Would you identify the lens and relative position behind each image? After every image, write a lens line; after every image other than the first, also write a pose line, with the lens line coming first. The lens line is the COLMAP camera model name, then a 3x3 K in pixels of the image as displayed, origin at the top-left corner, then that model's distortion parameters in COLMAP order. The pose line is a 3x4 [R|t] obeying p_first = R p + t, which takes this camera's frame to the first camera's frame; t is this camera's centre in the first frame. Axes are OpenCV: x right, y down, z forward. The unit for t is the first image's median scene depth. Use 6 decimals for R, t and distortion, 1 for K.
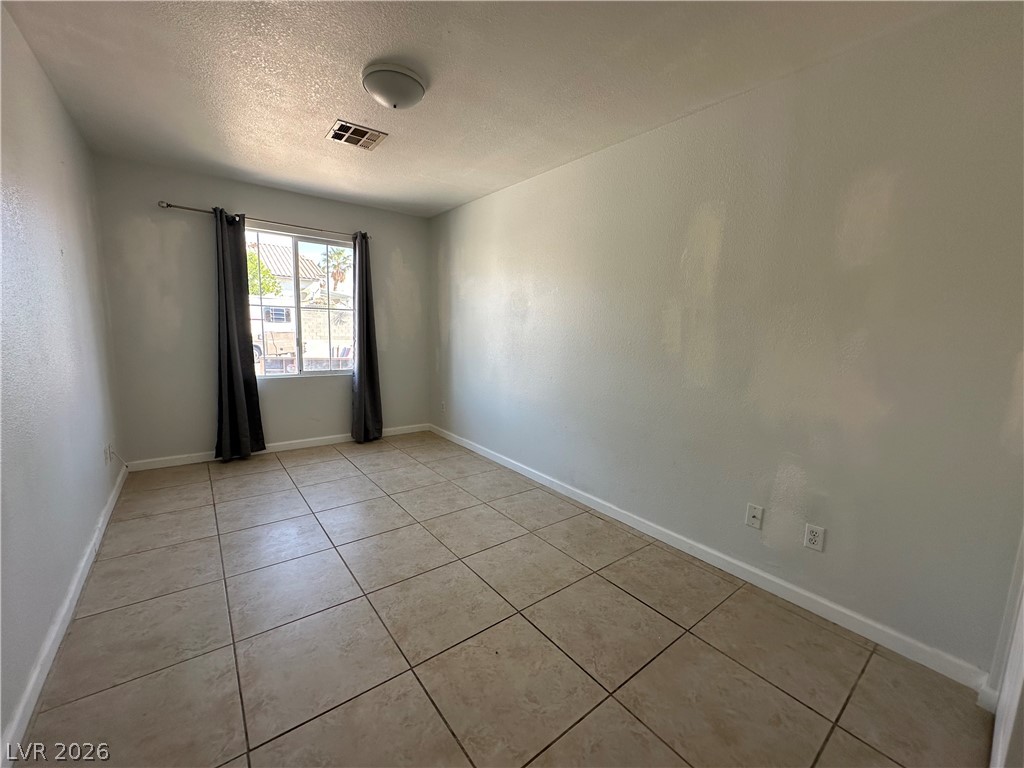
lens RADIAL K [[408.8, 0, 514.1], [0, 408.8, 385.5], [0, 0, 1]] dist [-0.005290, 0.001279]
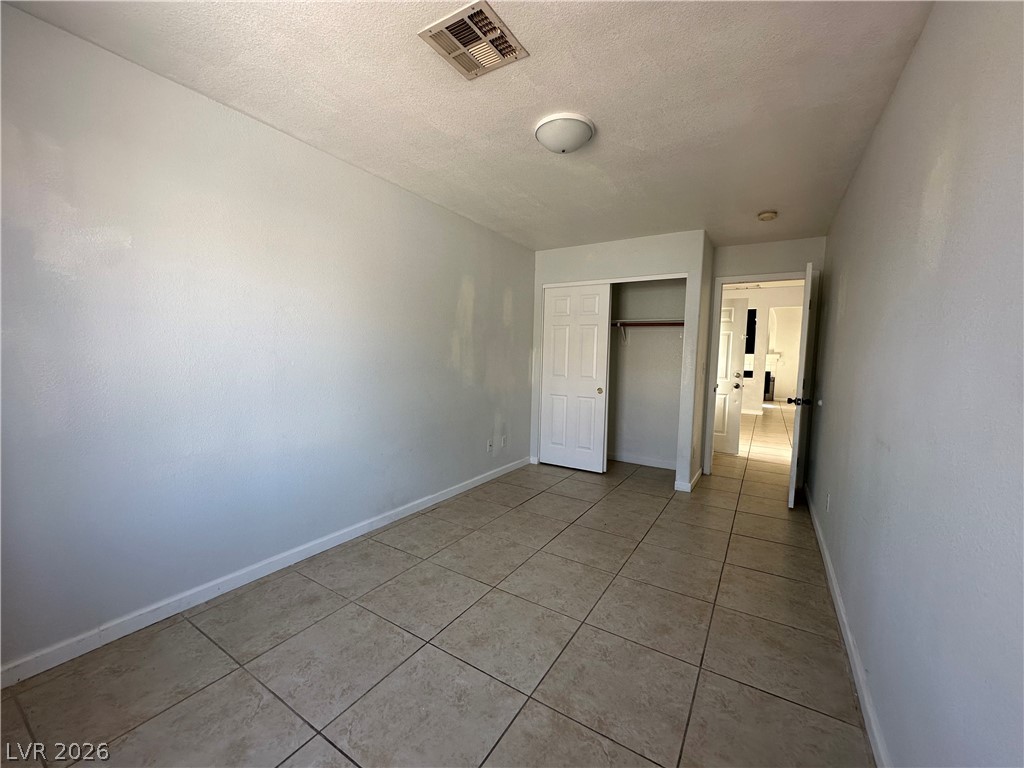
lens RADIAL K [[408.8, 0, 502.4], [0, 408.8, 389.8], [0, 0, 1]] dist [-0.005290, 0.001279]
pose [[-0.319376, -0.123007, 0.939611, -0.897396], [0.101373, 0.981415, 0.162937, -0.186349], [-0.942190, 0.147289, -0.300970, 1.071951]]
